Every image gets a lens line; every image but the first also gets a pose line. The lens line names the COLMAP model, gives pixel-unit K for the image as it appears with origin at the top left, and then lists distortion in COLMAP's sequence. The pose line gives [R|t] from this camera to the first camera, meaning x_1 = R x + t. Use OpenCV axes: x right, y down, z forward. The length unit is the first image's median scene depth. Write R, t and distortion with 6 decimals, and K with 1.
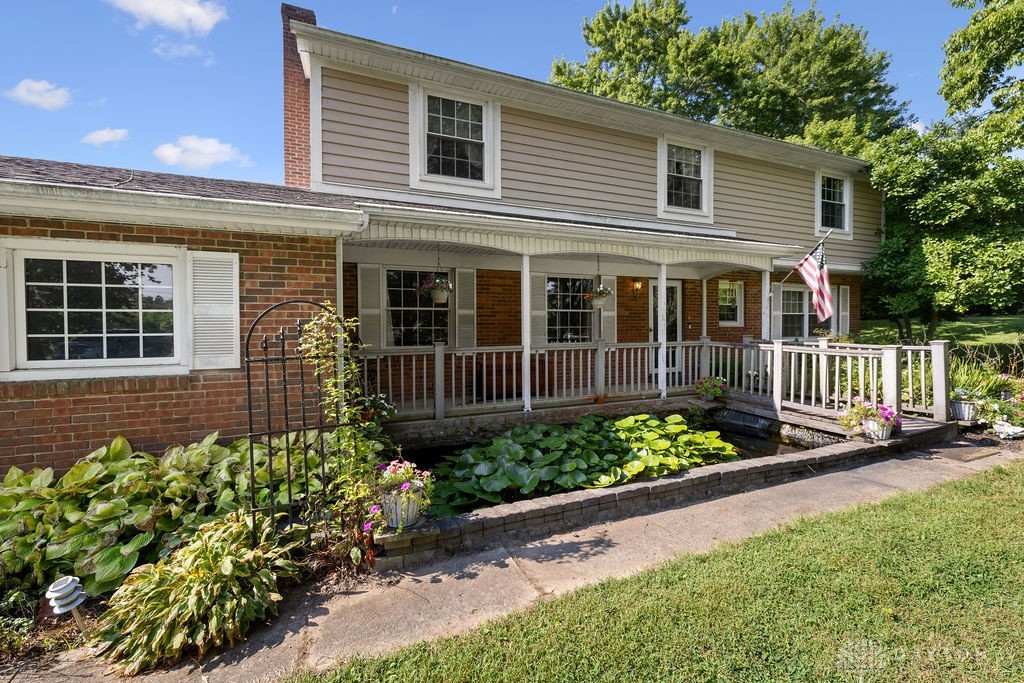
lens RADIAL K [[429.1, 0, 514.0], [0, 429.1, 335.7], [0, 0, 1]] dist [0.001132, 0.000059]
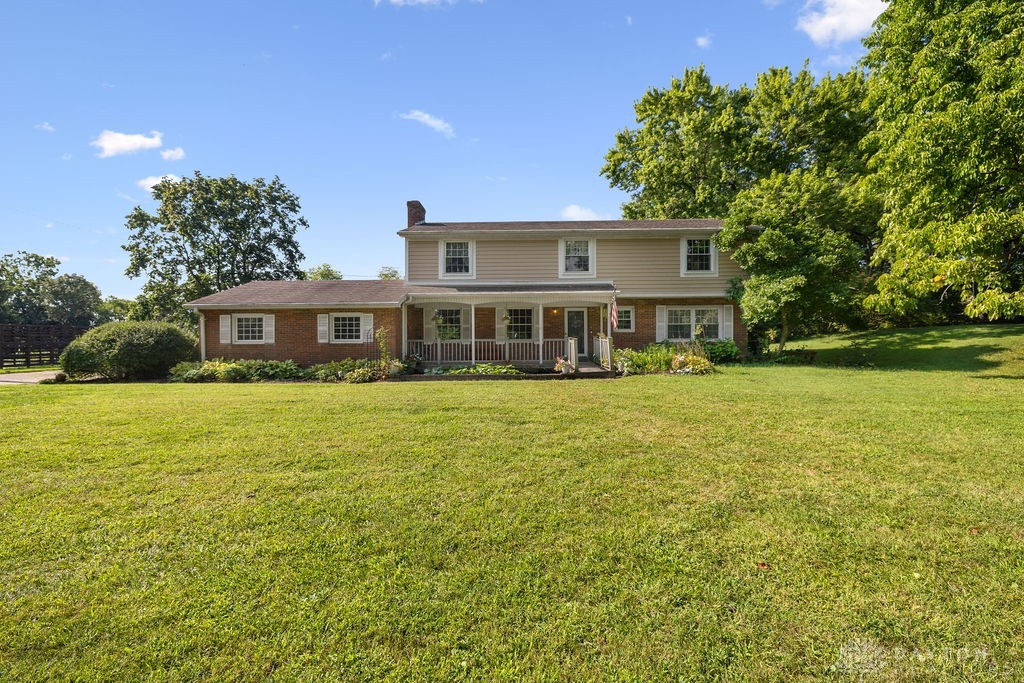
lens RADIAL K [[429.1, 0, 514.0], [0, 429.1, 335.7], [0, 0, 1]] dist [0.001132, 0.000059]
pose [[0.912755, 0.003365, -0.408493, 1.194527], [-0.009146, 0.999884, -0.012199, 0.028294], [0.408404, 0.014870, 0.912680, -1.151233]]
